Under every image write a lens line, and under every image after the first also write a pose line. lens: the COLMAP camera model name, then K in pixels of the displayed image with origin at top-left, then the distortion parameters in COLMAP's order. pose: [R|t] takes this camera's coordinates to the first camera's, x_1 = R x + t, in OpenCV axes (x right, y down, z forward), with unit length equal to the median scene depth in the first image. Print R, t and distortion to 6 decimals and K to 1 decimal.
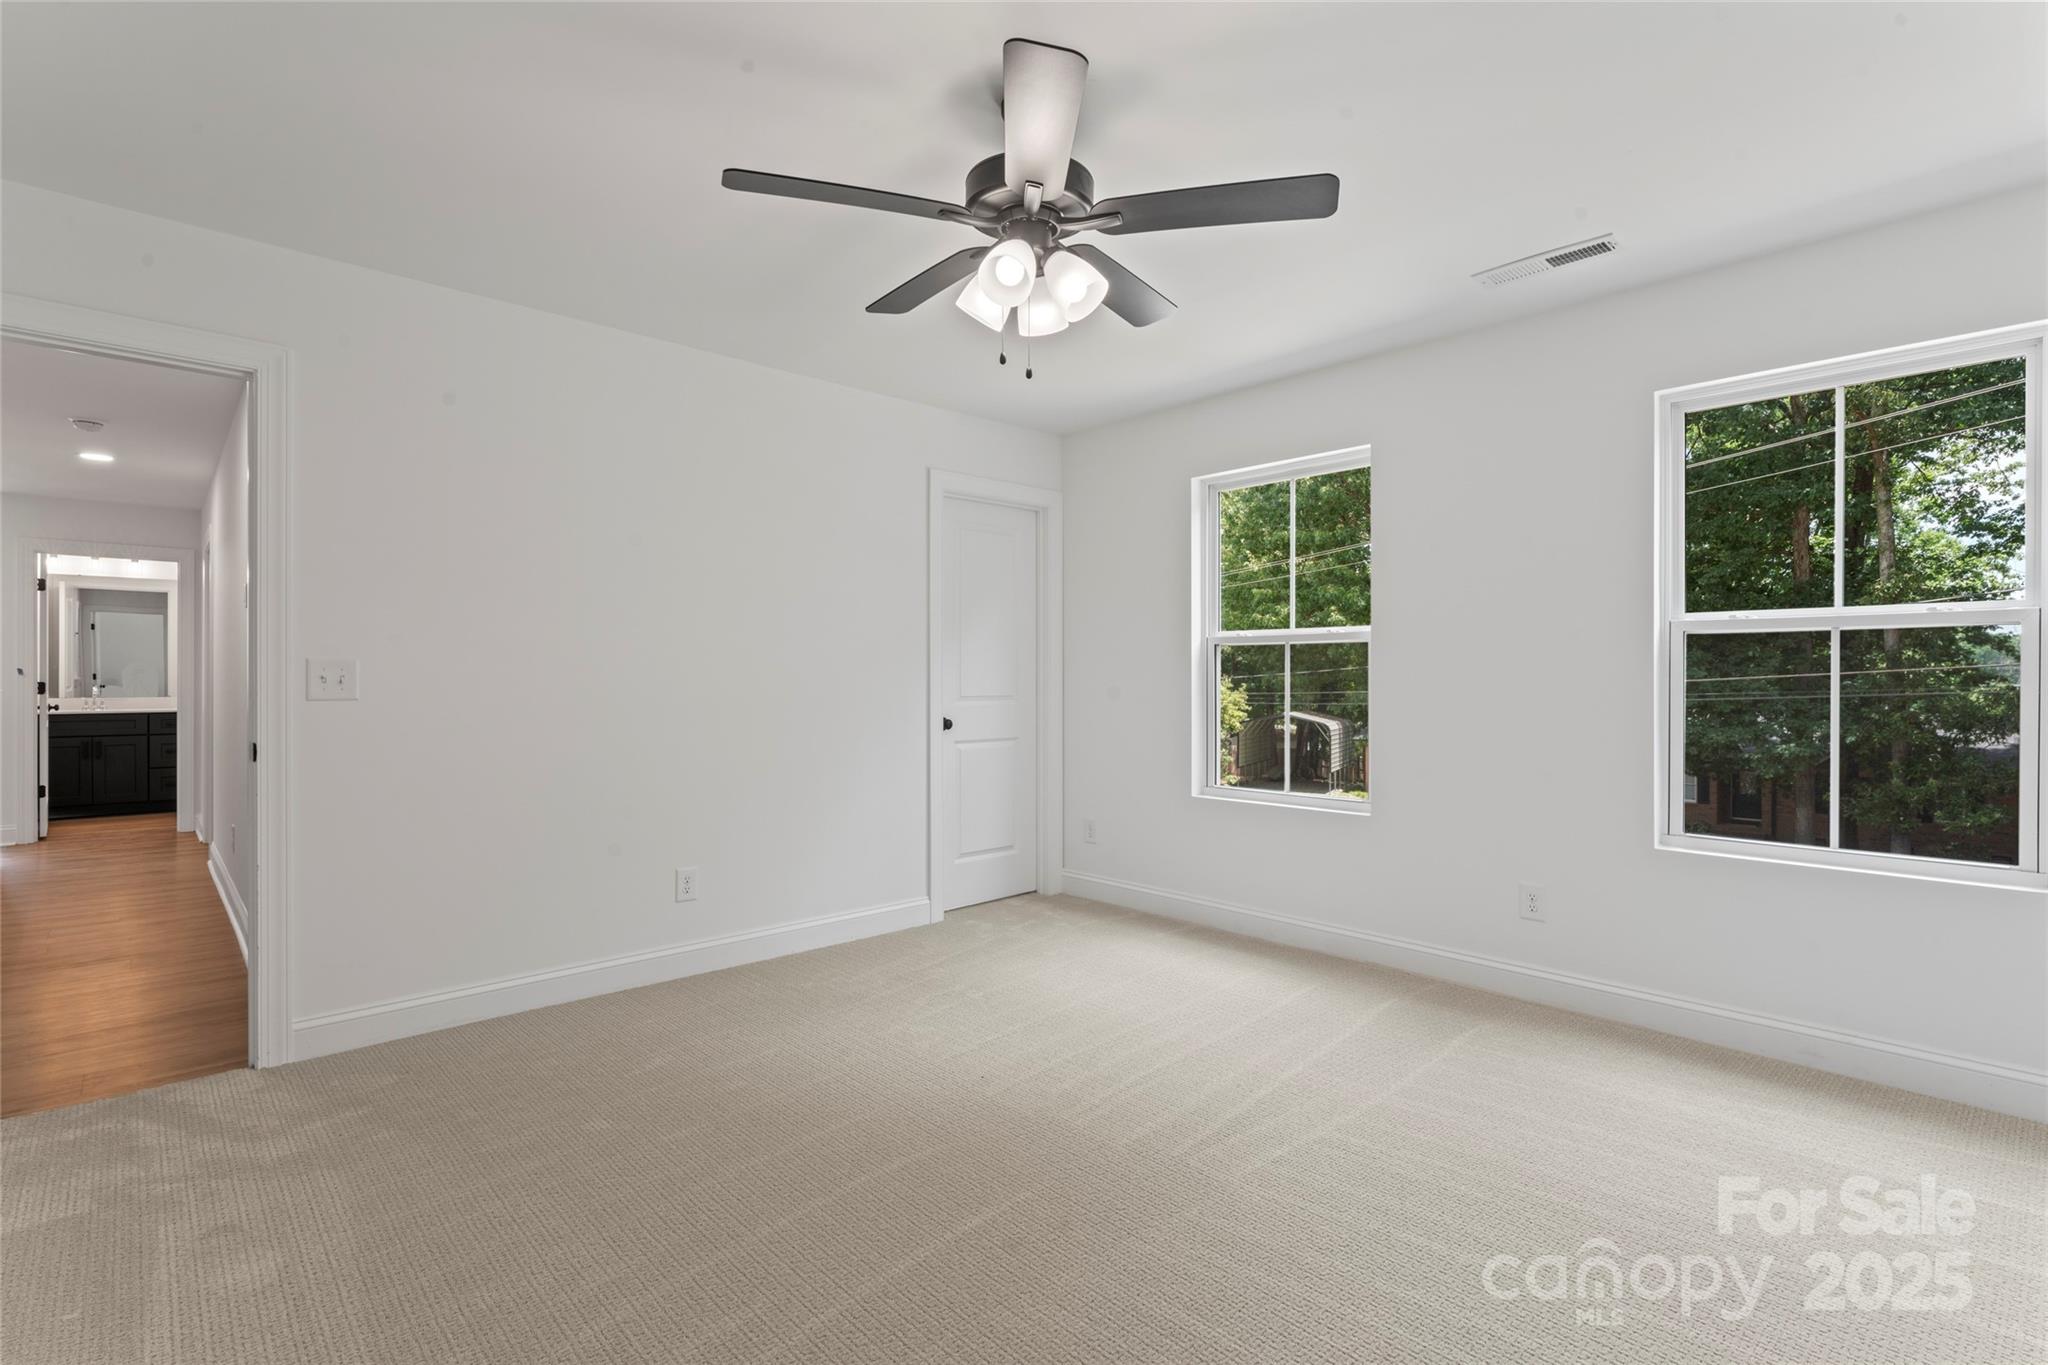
lens RADIAL K [[942.2, 0, 1024.0], [0, 942.2, 682.5], [0, 0, 1]] dist [0.003404, 0.000482]
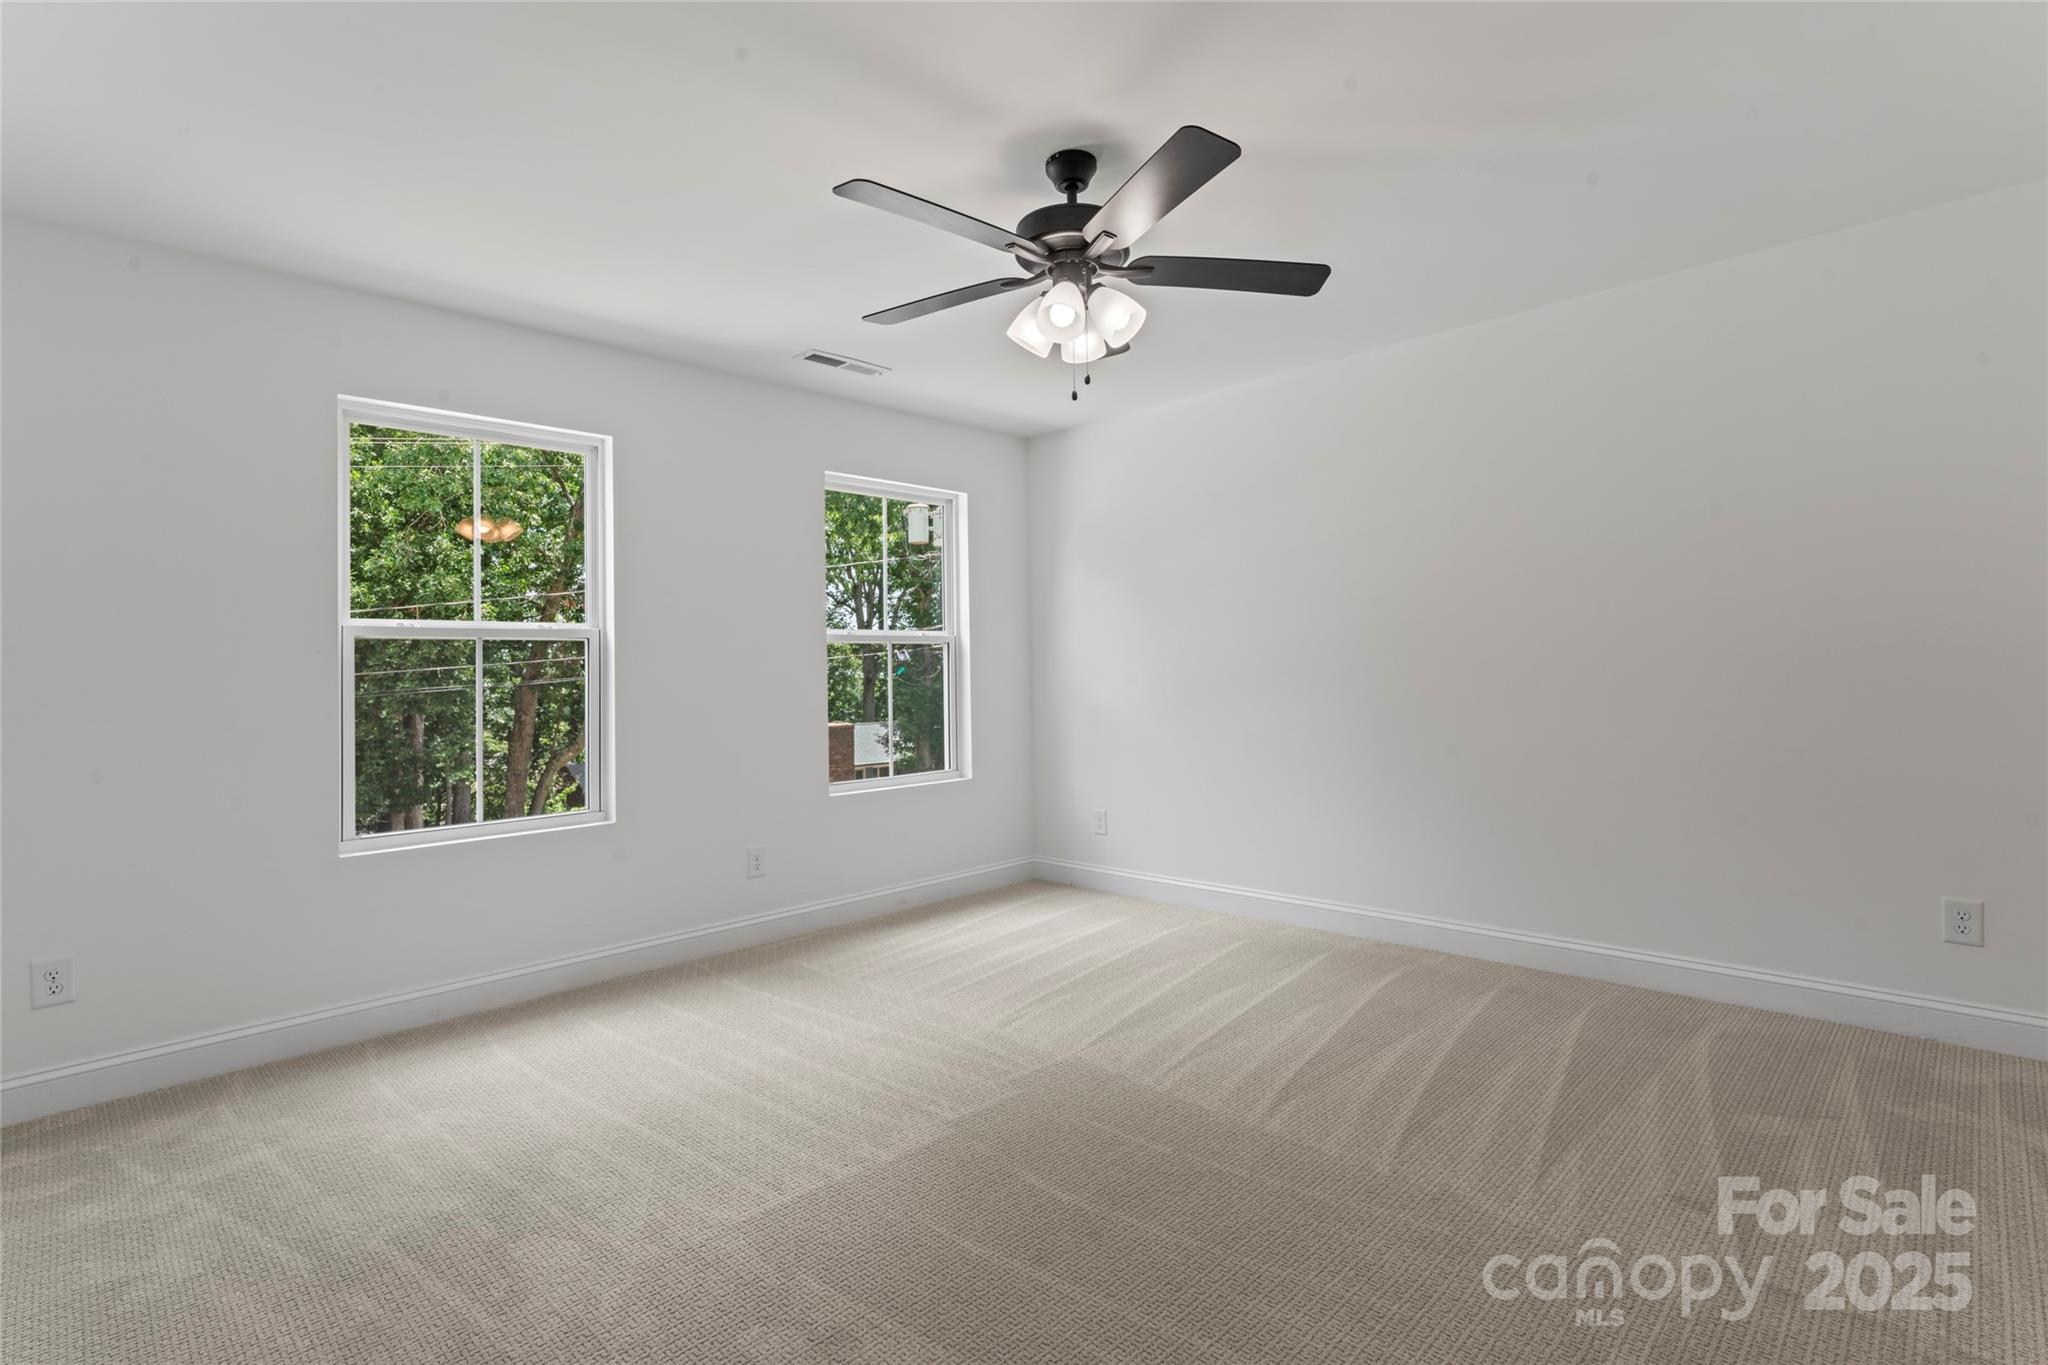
lens RADIAL K [[894.2, 0, 1021.9], [0, 894.2, 653.4], [0, 0, 1]] dist [0.002197, 0.000356]
pose [[-0.006880, 0.017628, 0.999821, -0.291118], [0.023381, 0.999574, -0.017462, -0.002514], [-0.999703, 0.023257, -0.007290, 0.314087]]
